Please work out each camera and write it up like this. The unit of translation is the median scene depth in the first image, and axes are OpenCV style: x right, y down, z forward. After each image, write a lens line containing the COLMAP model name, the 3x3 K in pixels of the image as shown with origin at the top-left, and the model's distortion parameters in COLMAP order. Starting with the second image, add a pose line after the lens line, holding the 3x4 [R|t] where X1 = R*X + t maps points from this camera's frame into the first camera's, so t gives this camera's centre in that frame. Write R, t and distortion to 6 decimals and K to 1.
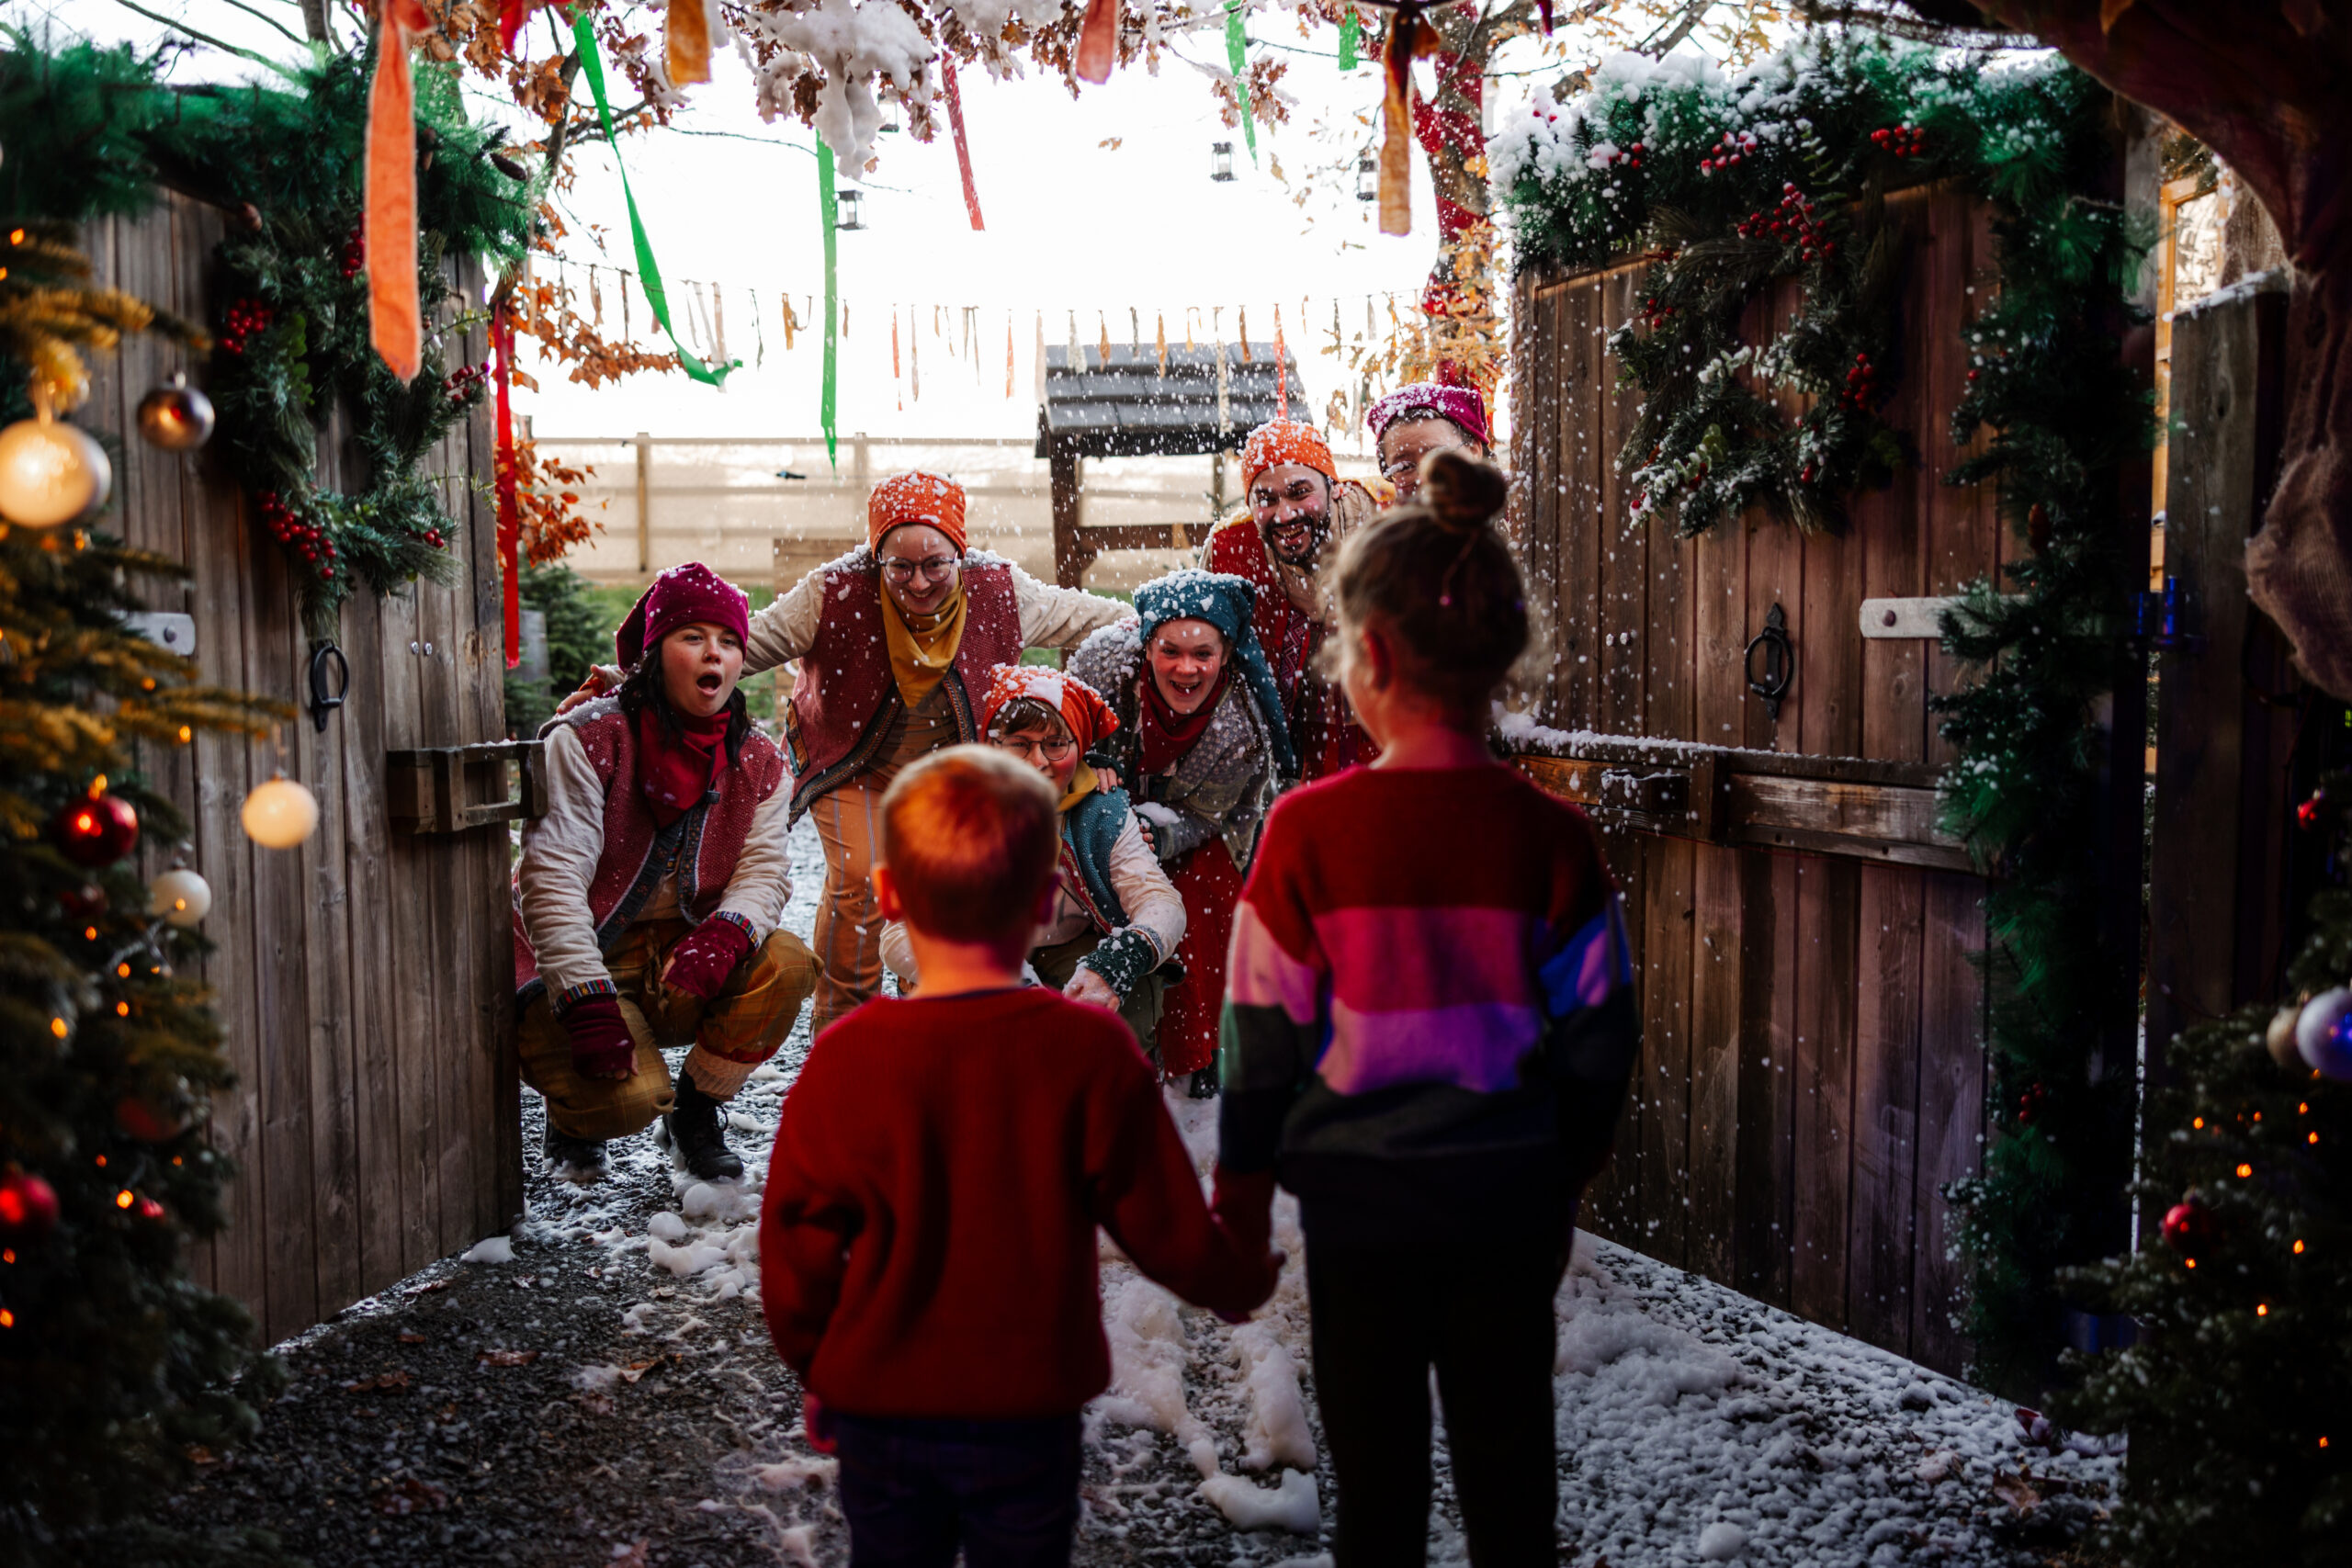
lens RADIAL K [[2066.7, 0, 1176.2], [0, 2066.7, 781.9], [0, 0, 1]] dist [0.011210, 0.029585]
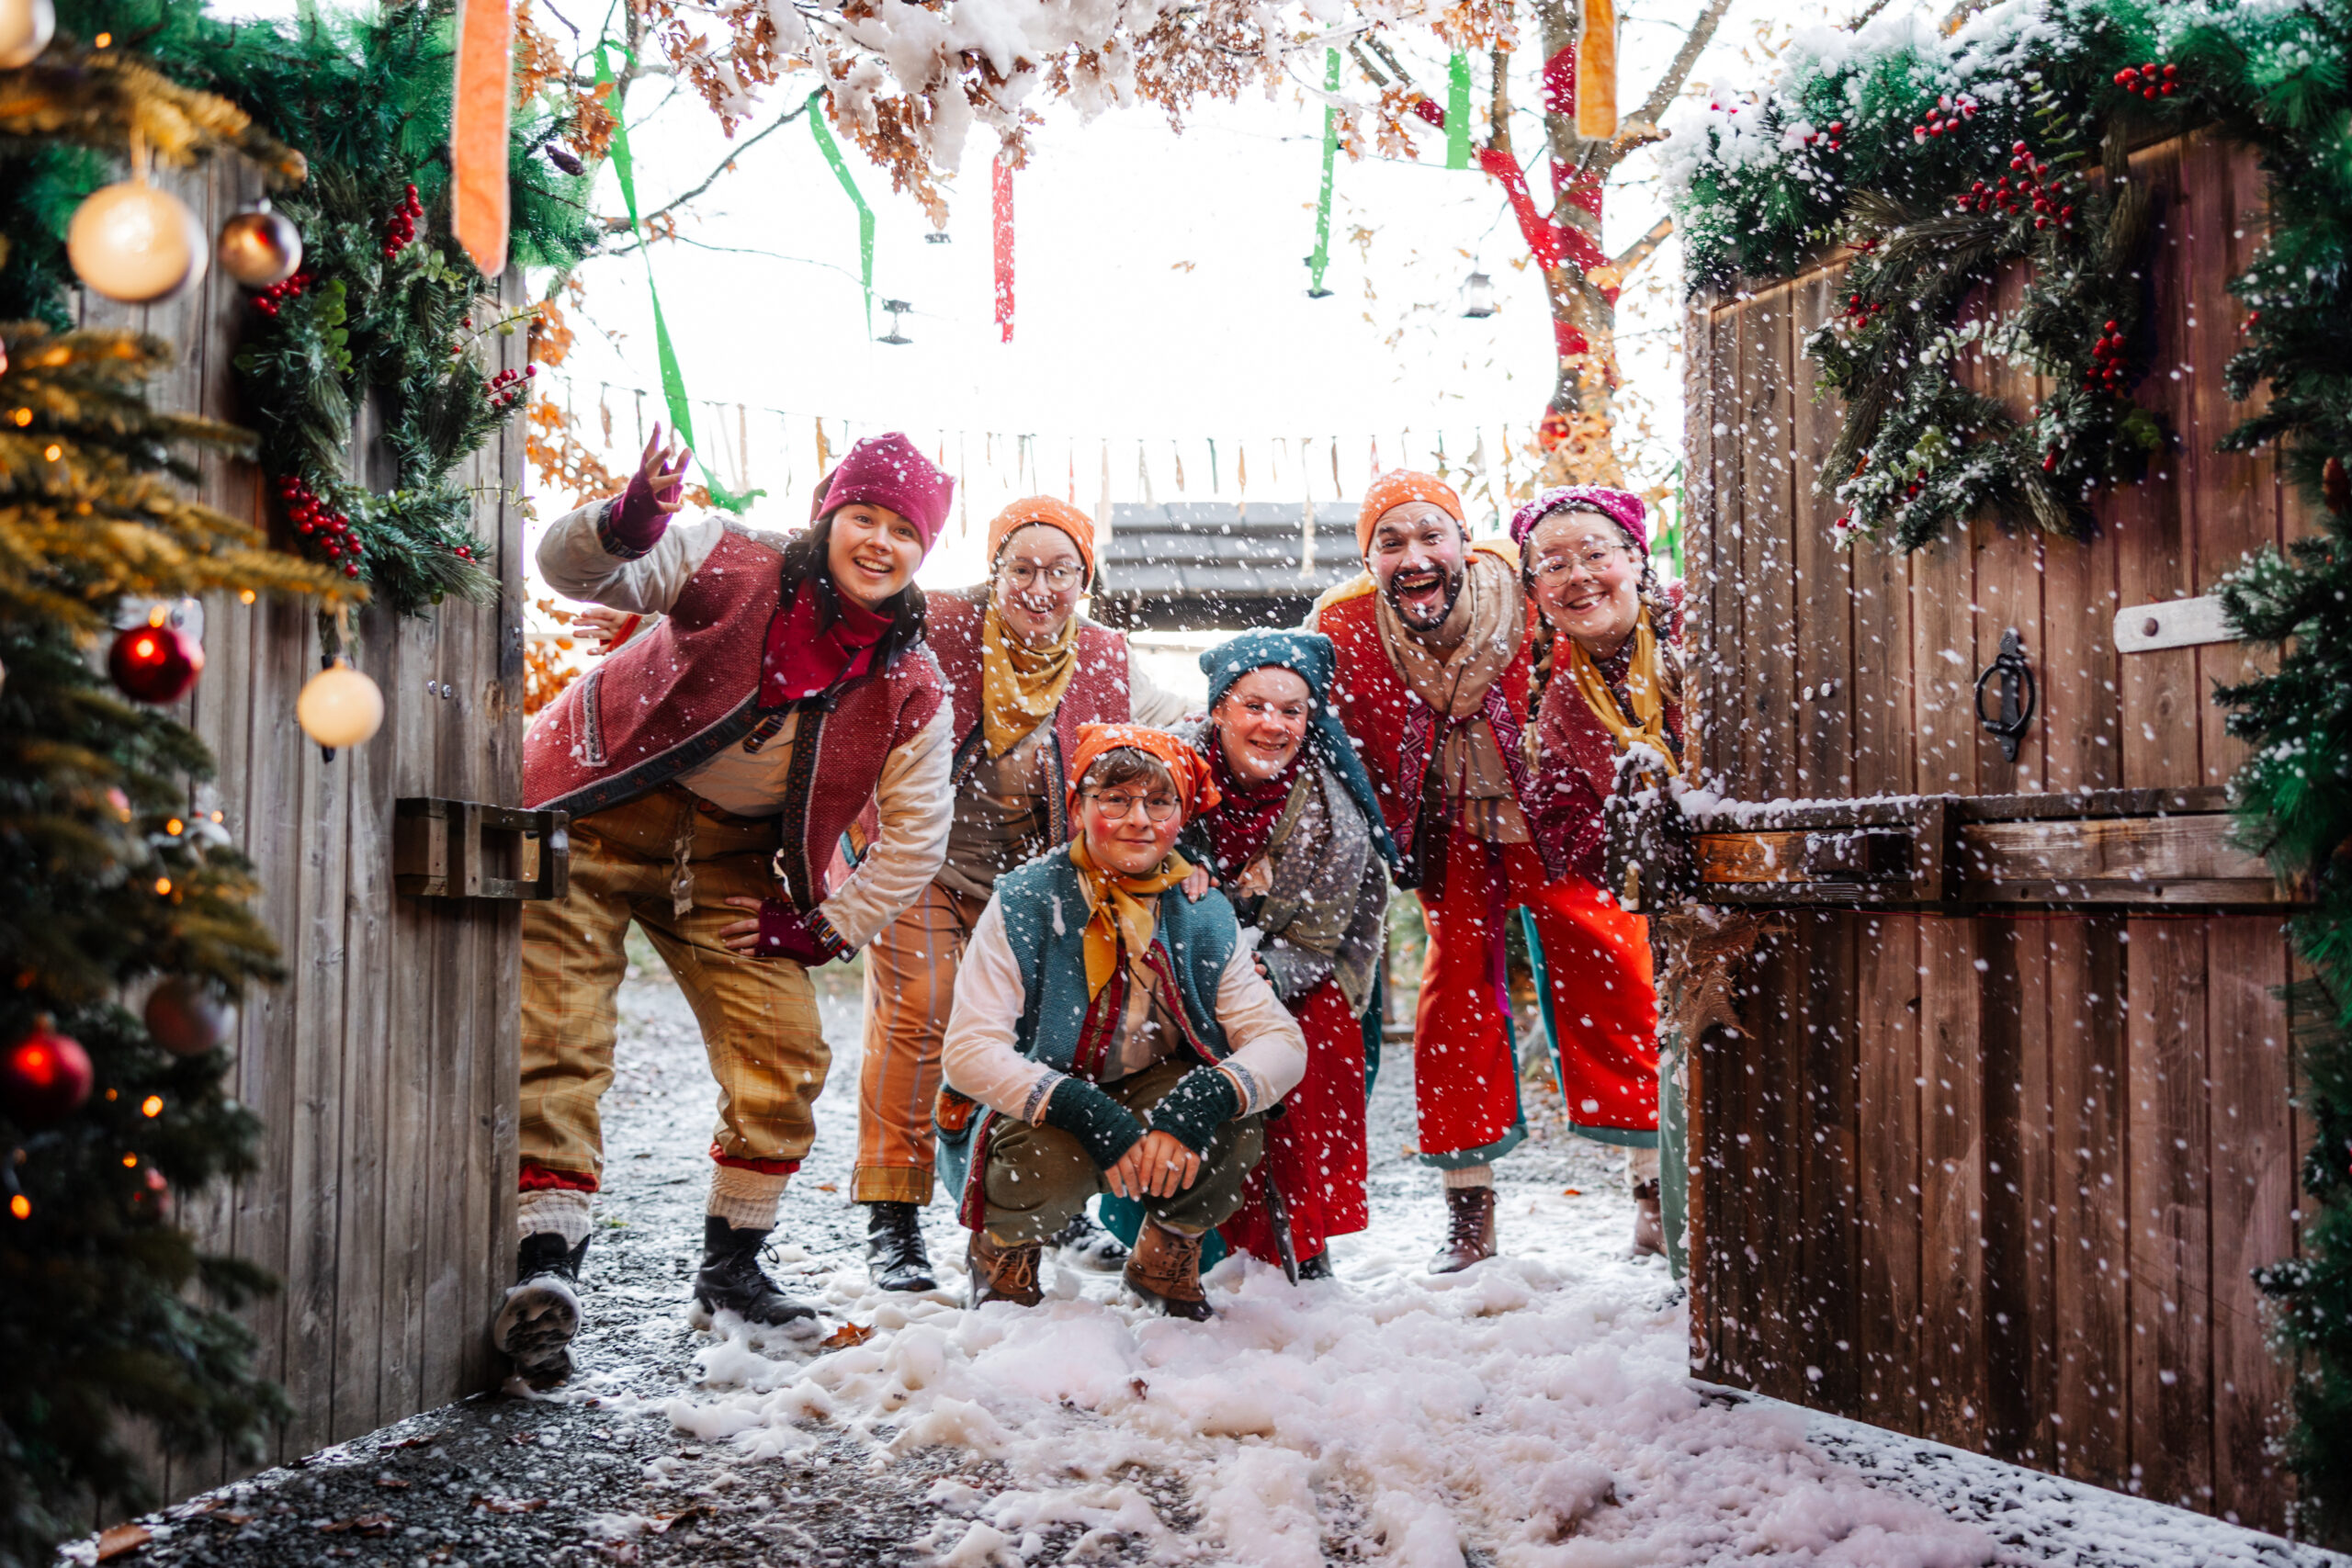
lens RADIAL K [[2399.9, 0, 1177.9], [0, 2399.9, 784.6], [0, 0, 1]] dist [0.023443, 0.000000]
pose [[0.999877, 0.010610, -0.011509, -0.045054], [-0.012049, 0.991028, -0.133108, 0.114042], [0.009993, 0.133231, 0.991035, 0.007151]]
